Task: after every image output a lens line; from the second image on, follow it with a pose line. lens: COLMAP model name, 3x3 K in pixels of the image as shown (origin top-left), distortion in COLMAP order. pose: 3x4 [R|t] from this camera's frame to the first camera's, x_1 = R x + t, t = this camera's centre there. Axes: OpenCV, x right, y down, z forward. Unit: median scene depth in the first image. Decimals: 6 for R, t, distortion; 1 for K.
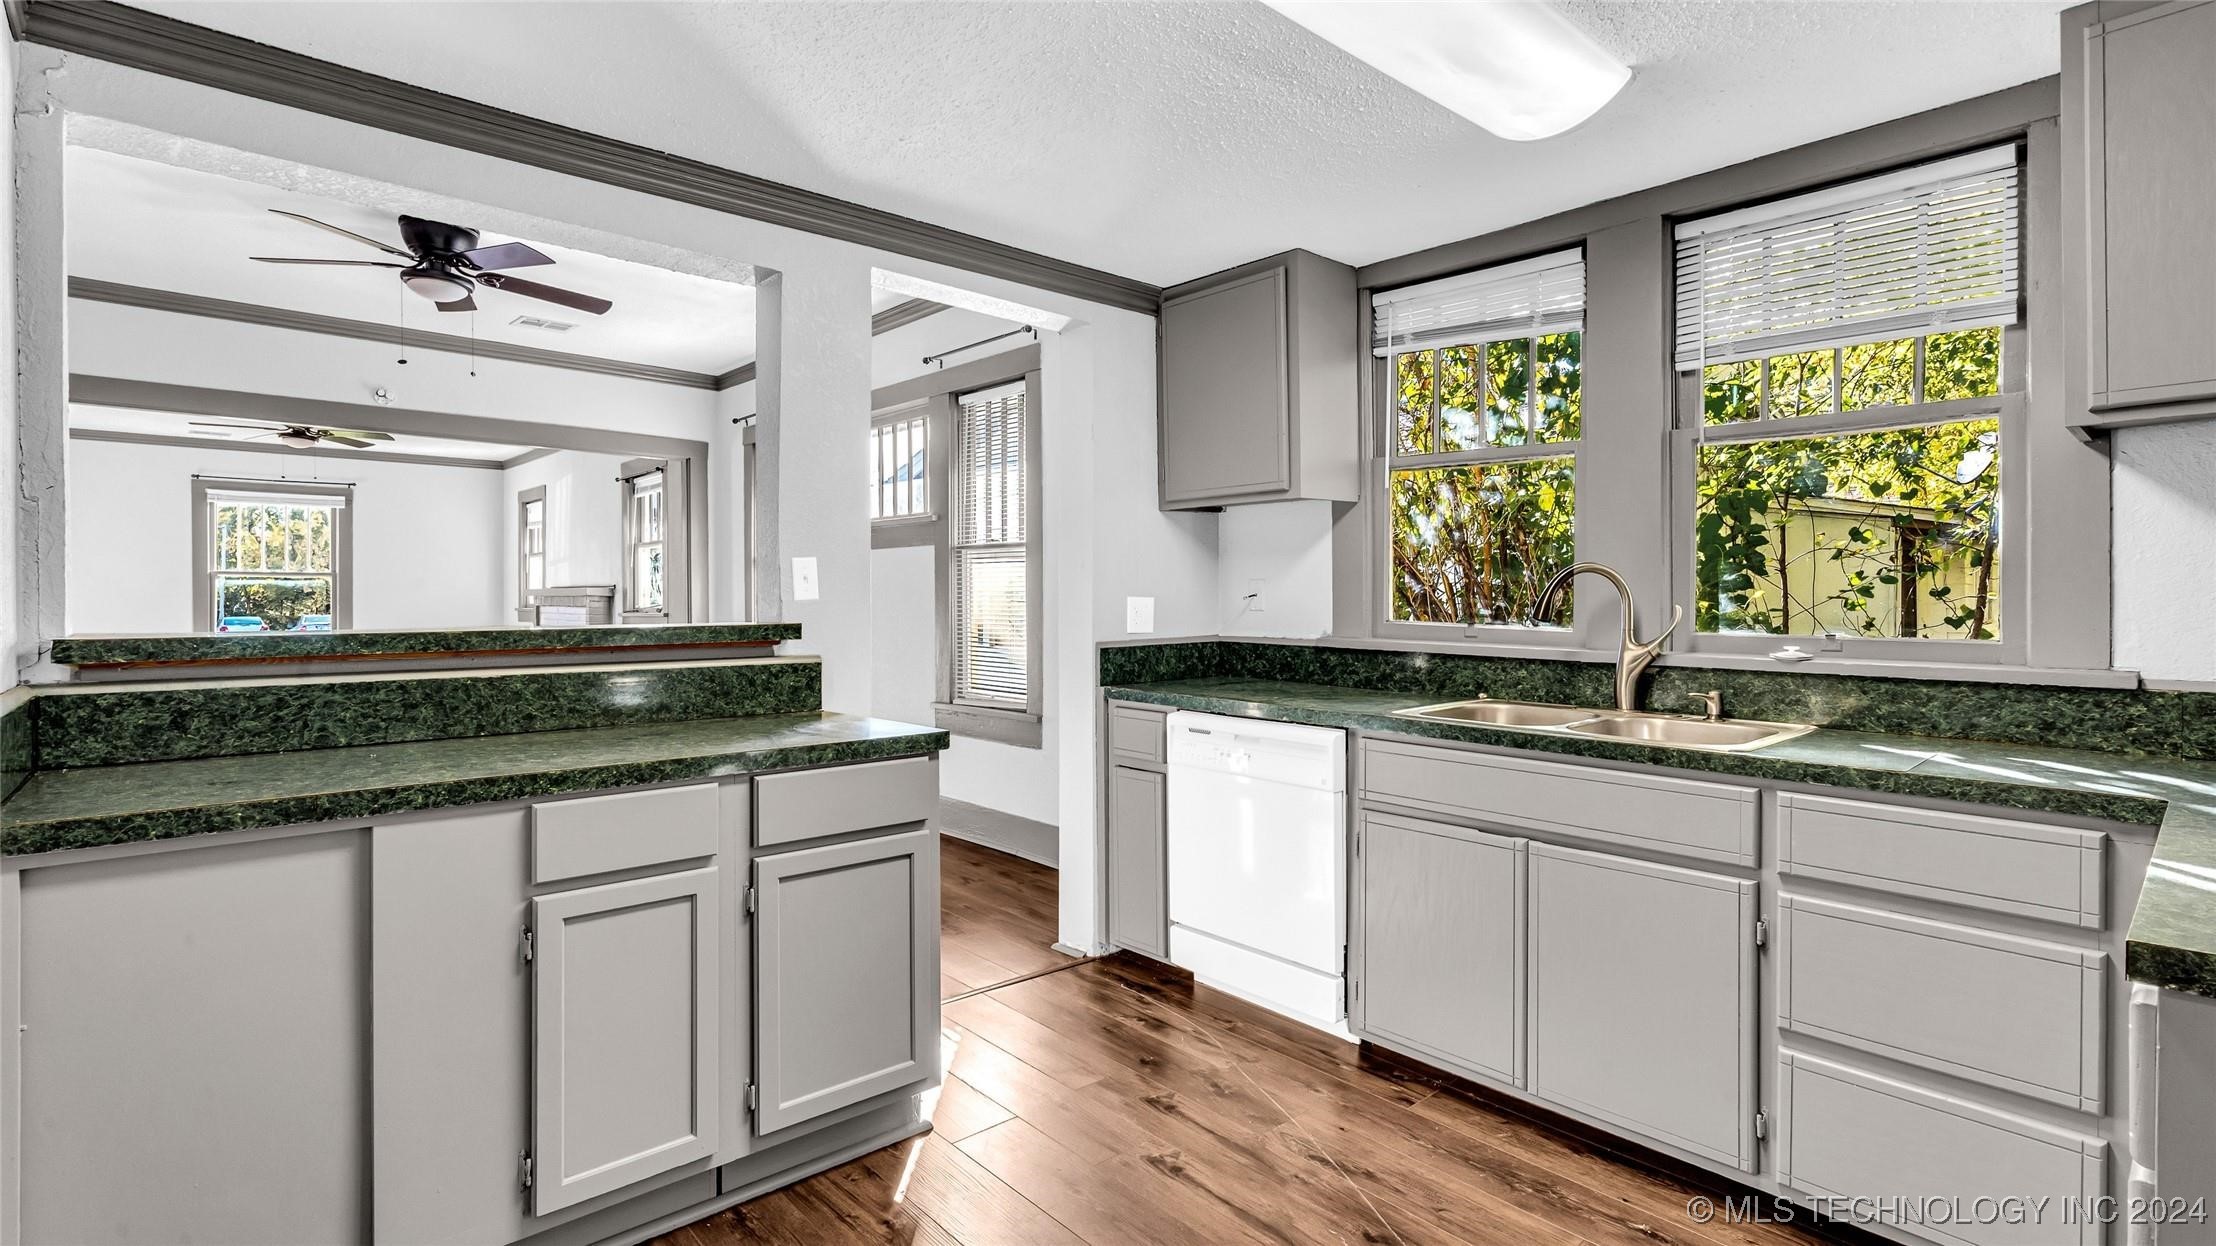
lens RADIAL K [[1037.0, 0, 1090.4], [0, 1037.0, 606.3], [0, 0, 1]] dist [0.006191, 0.000704]
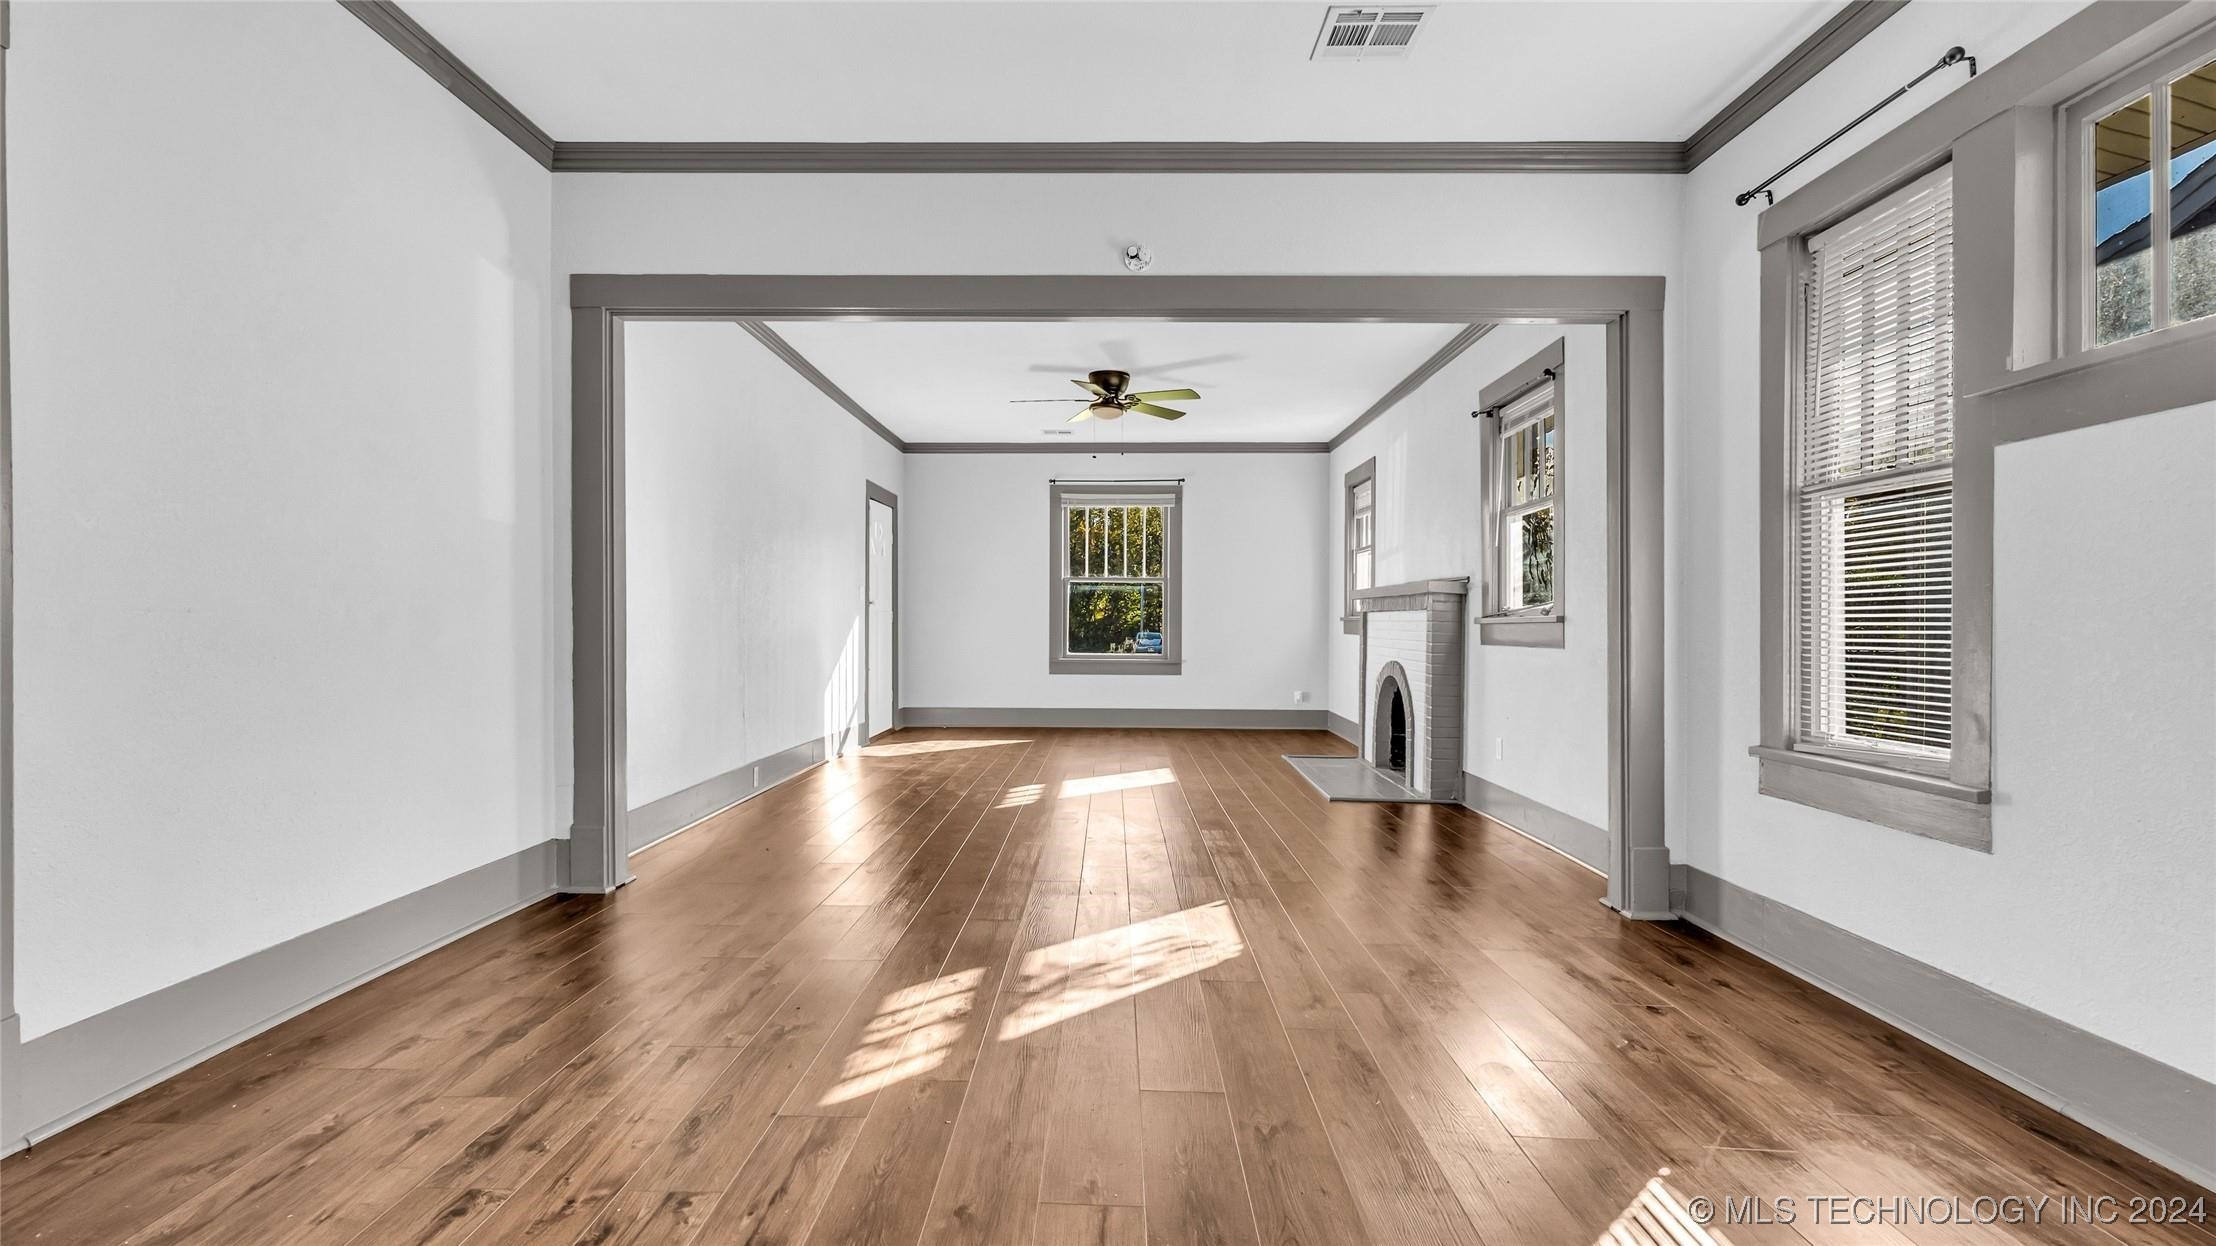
lens RADIAL K [[1037.0, 0, 1098.4], [0, 1037.0, 622.7], [0, 0, 1]] dist [0.006191, 0.000704]
pose [[0.734645, 0.002449, -0.678447, -0.175438], [-0.005651, 0.999981, -0.002511, 0.012176], [0.678428, 0.005679, 0.734645, 0.339014]]
